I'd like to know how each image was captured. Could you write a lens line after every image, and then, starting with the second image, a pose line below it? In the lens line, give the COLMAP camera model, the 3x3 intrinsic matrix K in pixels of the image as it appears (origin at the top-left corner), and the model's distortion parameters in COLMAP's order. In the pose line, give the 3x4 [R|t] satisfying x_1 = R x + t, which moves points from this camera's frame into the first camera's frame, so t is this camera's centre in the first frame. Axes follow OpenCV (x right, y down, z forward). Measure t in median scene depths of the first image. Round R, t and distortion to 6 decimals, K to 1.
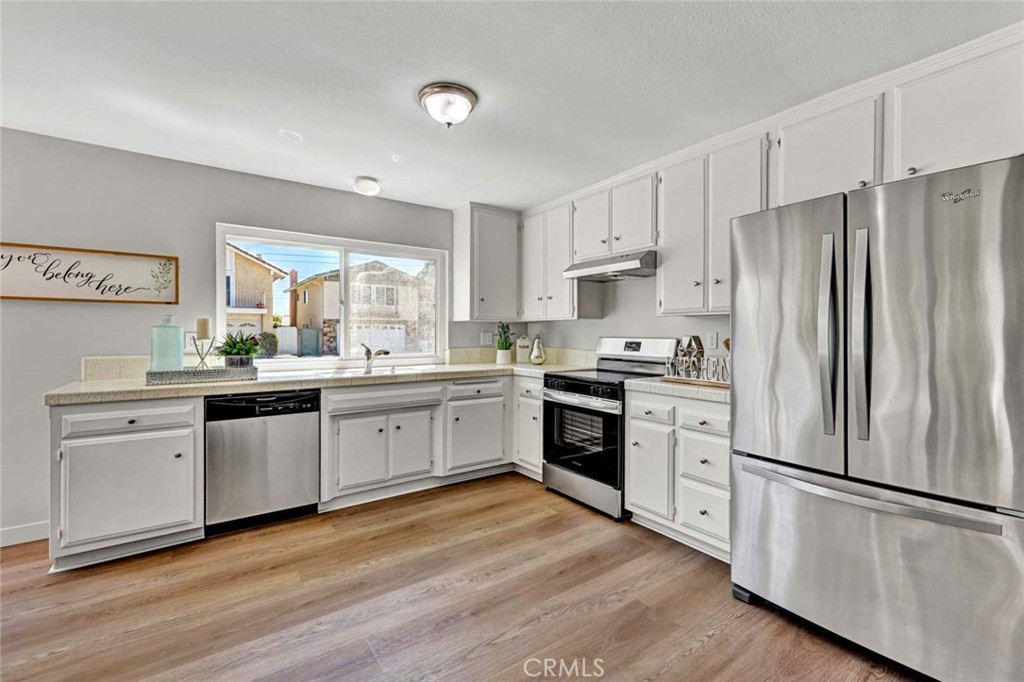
lens RADIAL K [[425.1, 0, 503.1], [0, 425.1, 335.2], [0, 0, 1]] dist [-0.003019, 0.001035]
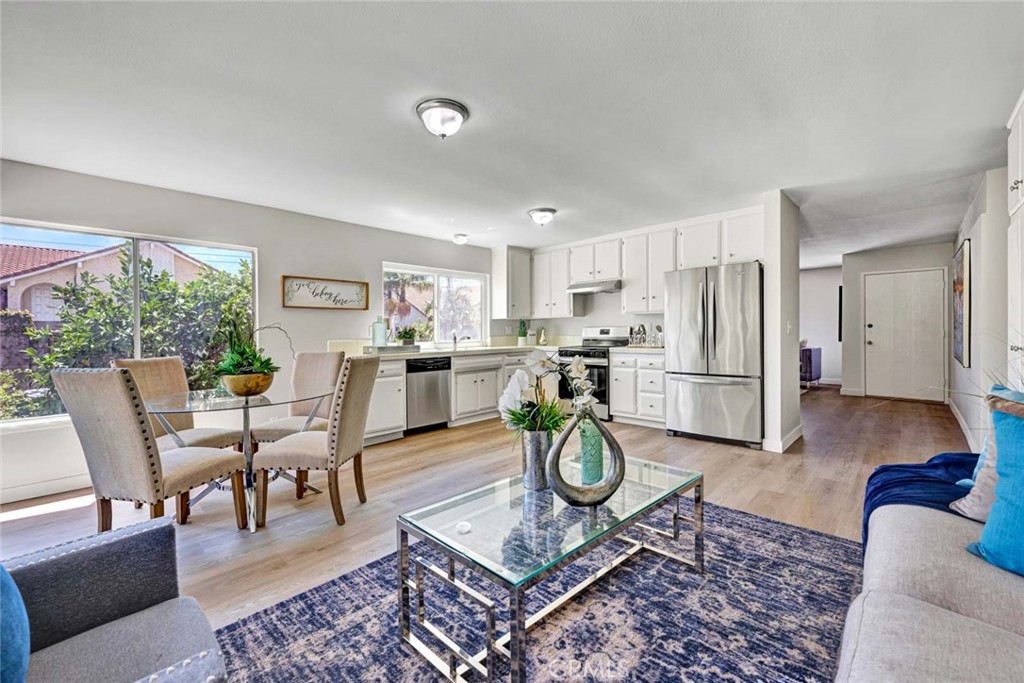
lens RADIAL K [[425.1, 0, 495.2], [0, 425.1, 345.5], [0, 0, 1]] dist [-0.003019, 0.001035]
pose [[0.980836, -0.022203, 0.193565, -0.568063], [0.017508, 0.999510, 0.025930, 0.033452], [-0.194046, -0.022044, 0.980745, -0.758288]]
